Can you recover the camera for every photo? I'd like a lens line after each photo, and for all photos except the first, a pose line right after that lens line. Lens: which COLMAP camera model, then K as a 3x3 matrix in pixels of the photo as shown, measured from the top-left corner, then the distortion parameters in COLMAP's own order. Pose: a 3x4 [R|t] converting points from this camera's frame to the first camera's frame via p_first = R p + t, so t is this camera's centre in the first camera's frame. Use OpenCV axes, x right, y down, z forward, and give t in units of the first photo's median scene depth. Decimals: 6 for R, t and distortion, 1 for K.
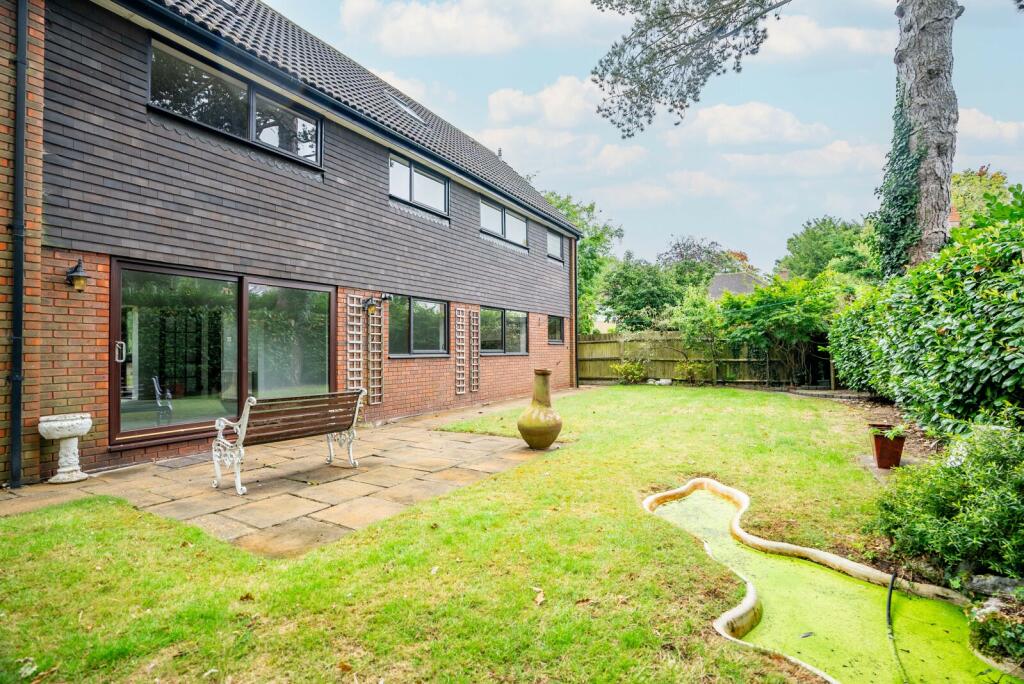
lens RADIAL K [[468.8, 0, 507.6], [0, 468.8, 343.9], [0, 0, 1]] dist [-0.026265, 0.004929]
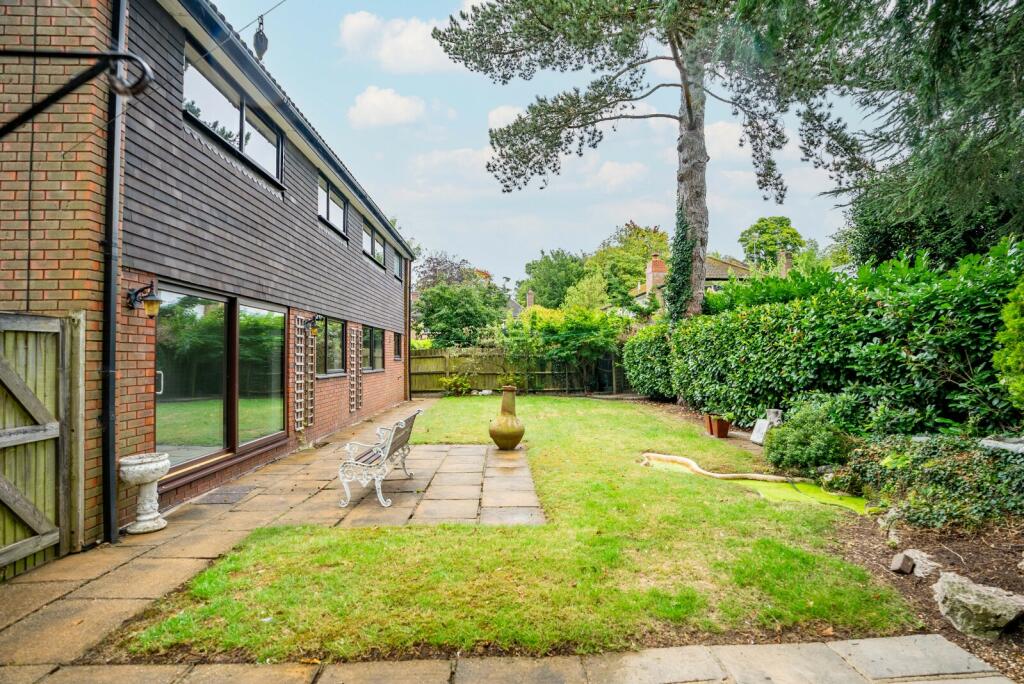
lens RADIAL K [[468.8, 0, 517.6], [0, 468.8, 348.0], [0, 0, 1]] dist [-0.026265, 0.004929]
pose [[0.862947, 0.011403, 0.505166, -0.329902], [-0.004163, 0.999872, -0.015458, -0.018245], [-0.505277, 0.011236, 0.862884, -0.060686]]
